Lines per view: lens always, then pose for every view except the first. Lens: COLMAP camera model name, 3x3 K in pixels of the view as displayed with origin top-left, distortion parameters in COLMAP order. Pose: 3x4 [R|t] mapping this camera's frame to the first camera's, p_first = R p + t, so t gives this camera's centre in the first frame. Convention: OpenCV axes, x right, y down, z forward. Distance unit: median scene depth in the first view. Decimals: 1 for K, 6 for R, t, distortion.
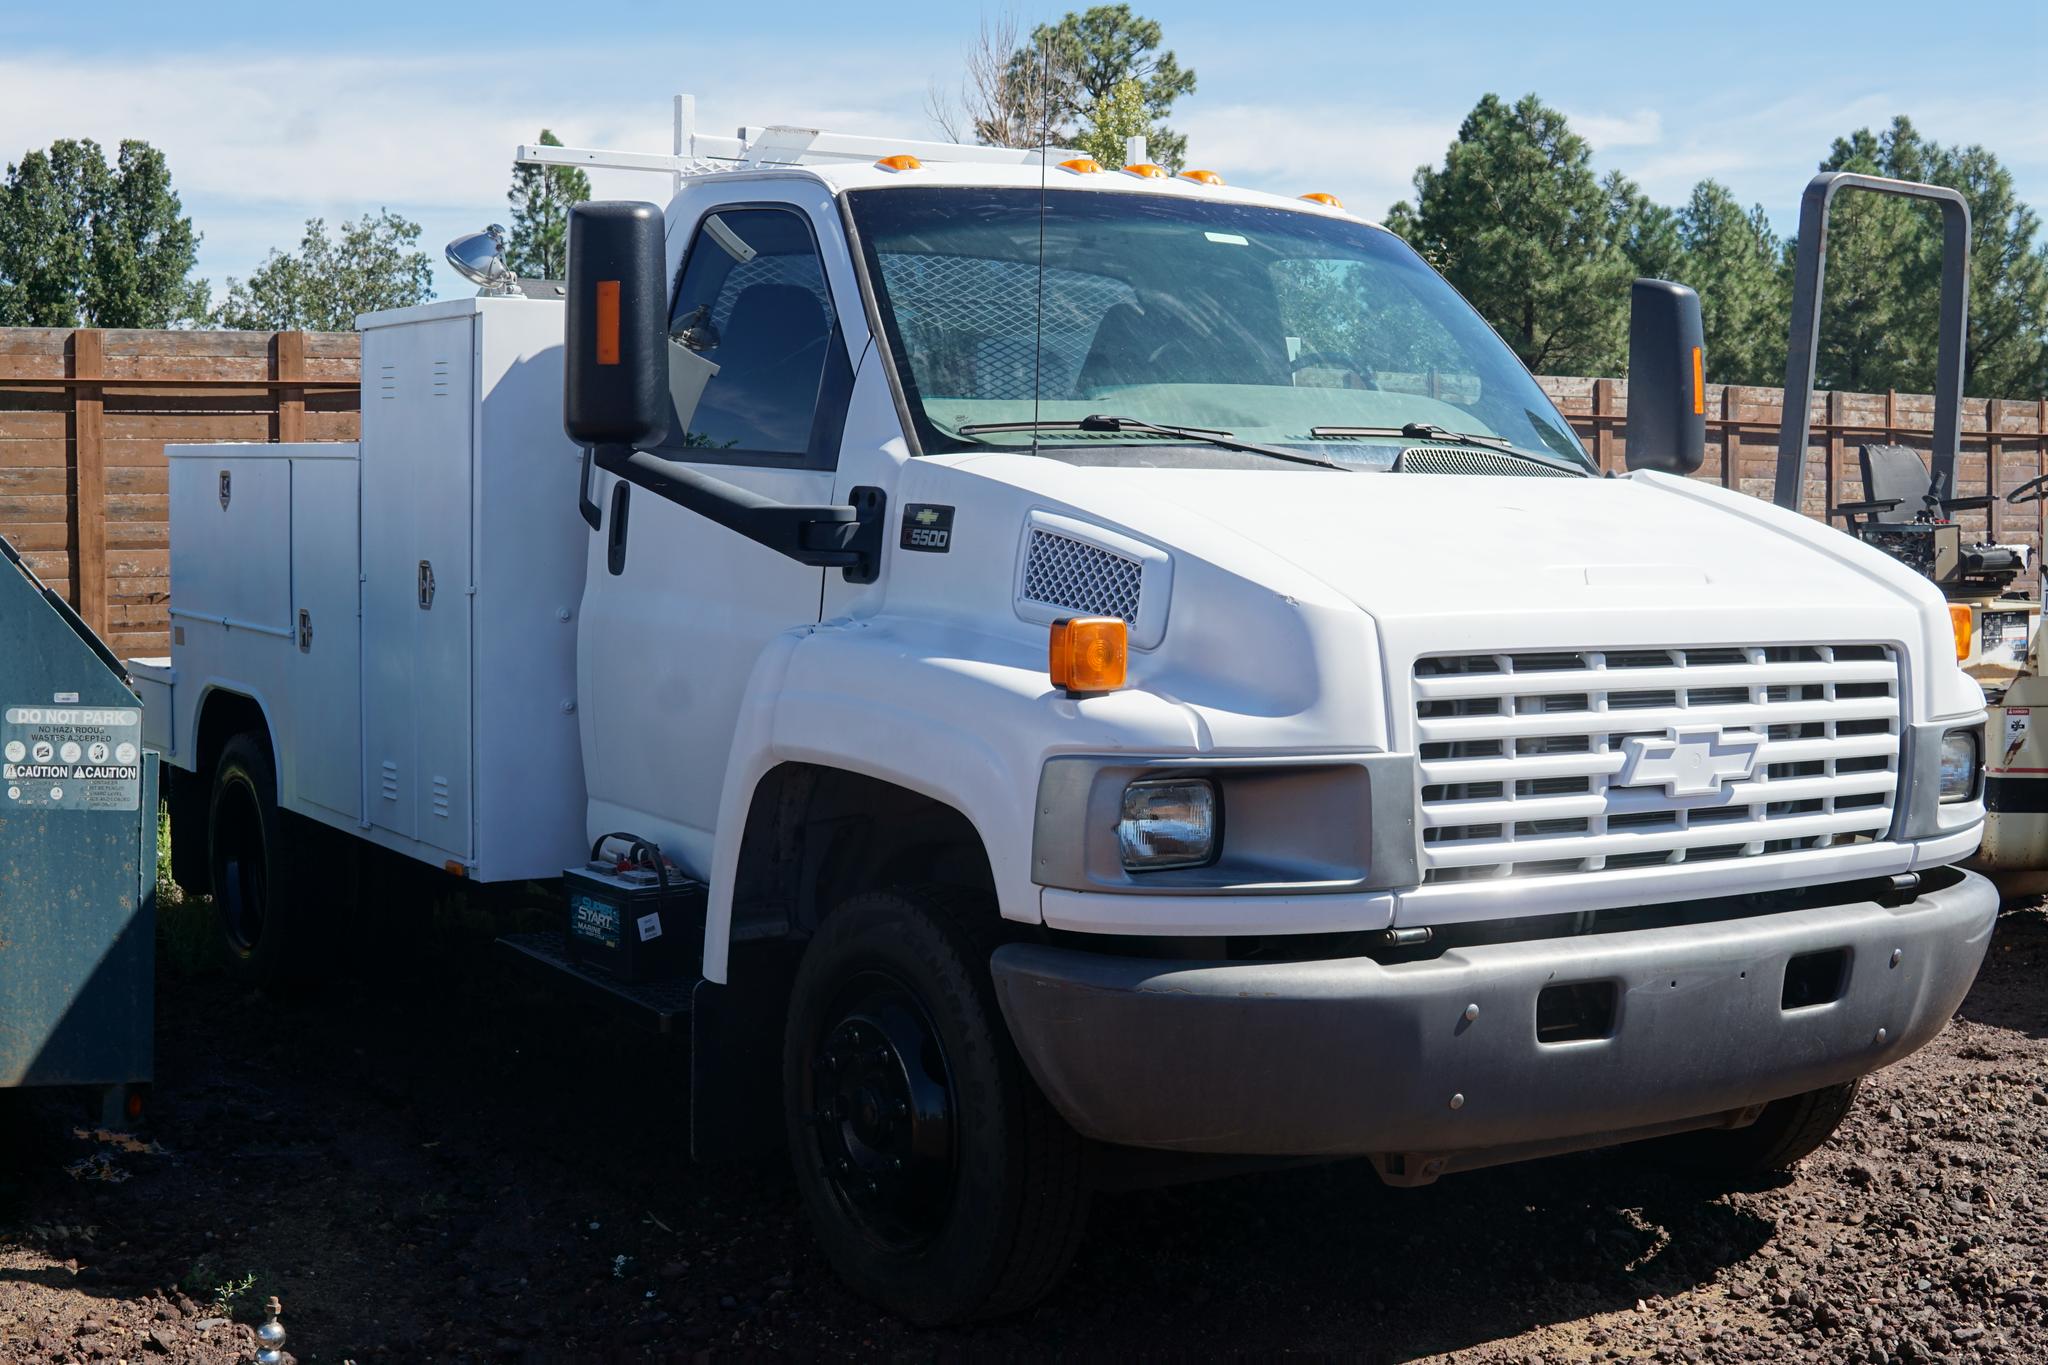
lens RADIAL K [[2728.4, 0, 1024.0], [0, 2728.4, 682.5], [0, 0, 1]] dist [-0.190494, -0.136341]
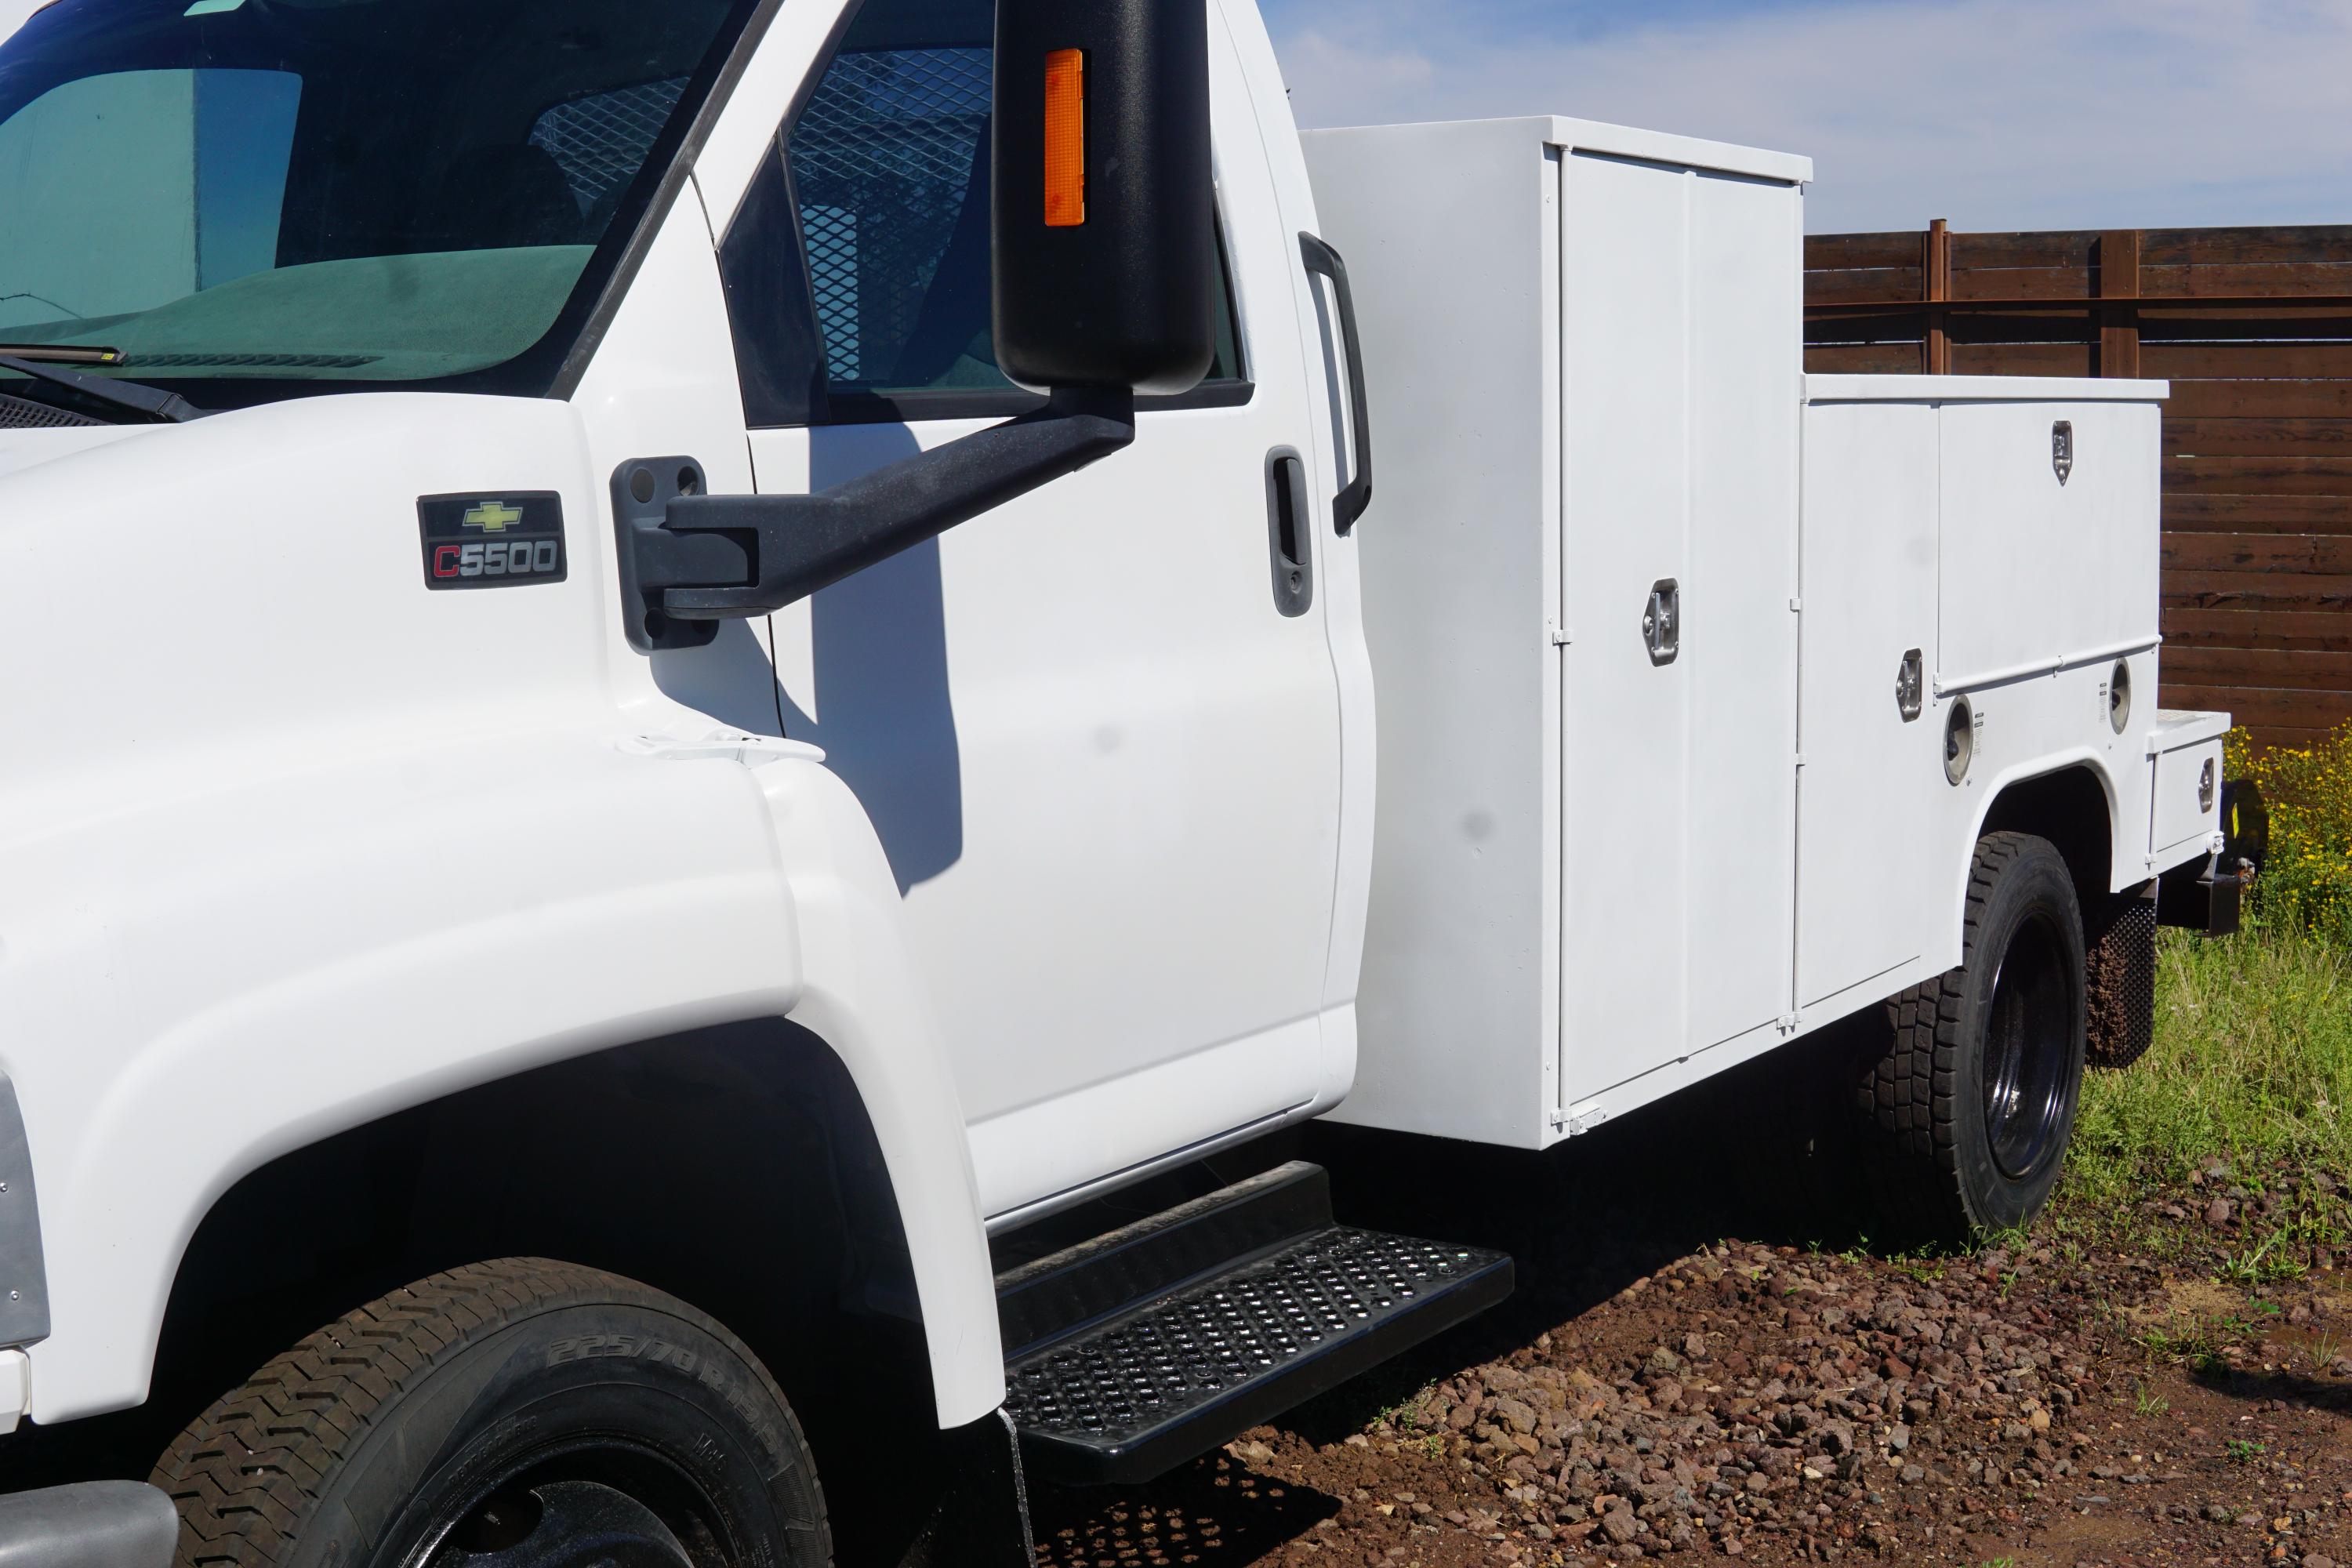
lens RADIAL K [[3133.4, 0, 1176.0], [0, 3133.4, 784.0], [0, 0, 1]] dist [-0.190494, -0.136341]
pose [[0.389863, 0.089088, -0.916553, 0.824460], [-0.055206, 0.995780, 0.073307, -0.068859], [0.919217, 0.022020, 0.393136, 1.057158]]
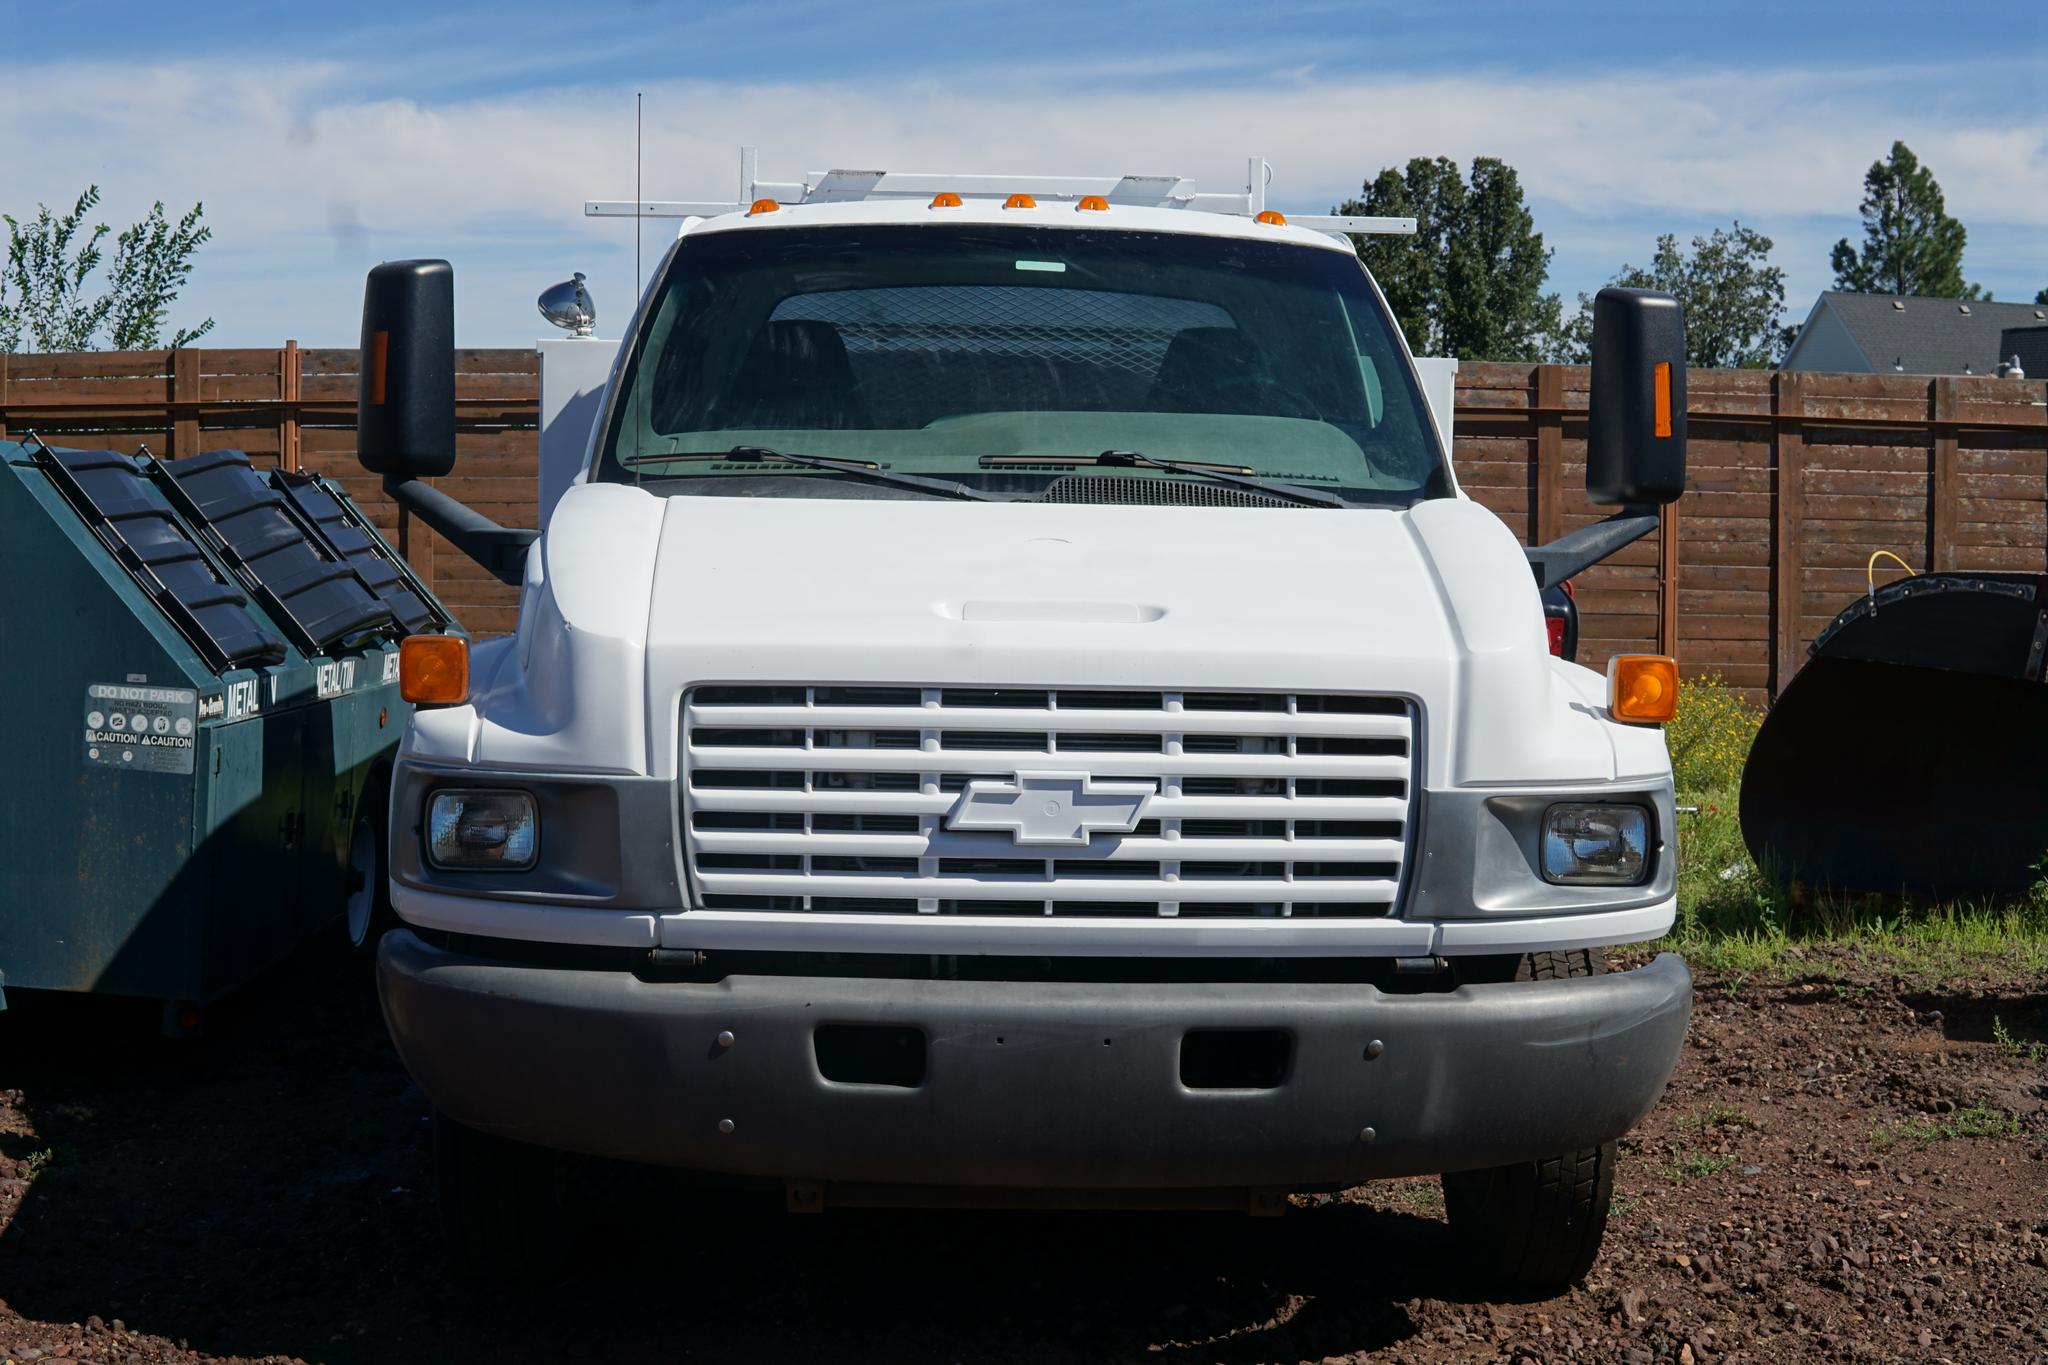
lens RADIAL K [[2728.4, 0, 1024.0], [0, 2728.4, 682.5], [0, 0, 1]] dist [-0.190494, -0.136341]
pose [[0.864016, 0.039985, -0.501874, 0.647602], [-0.042514, 0.999075, 0.006407, -0.018697], [0.501666, 0.015801, 0.864917, 0.152217]]
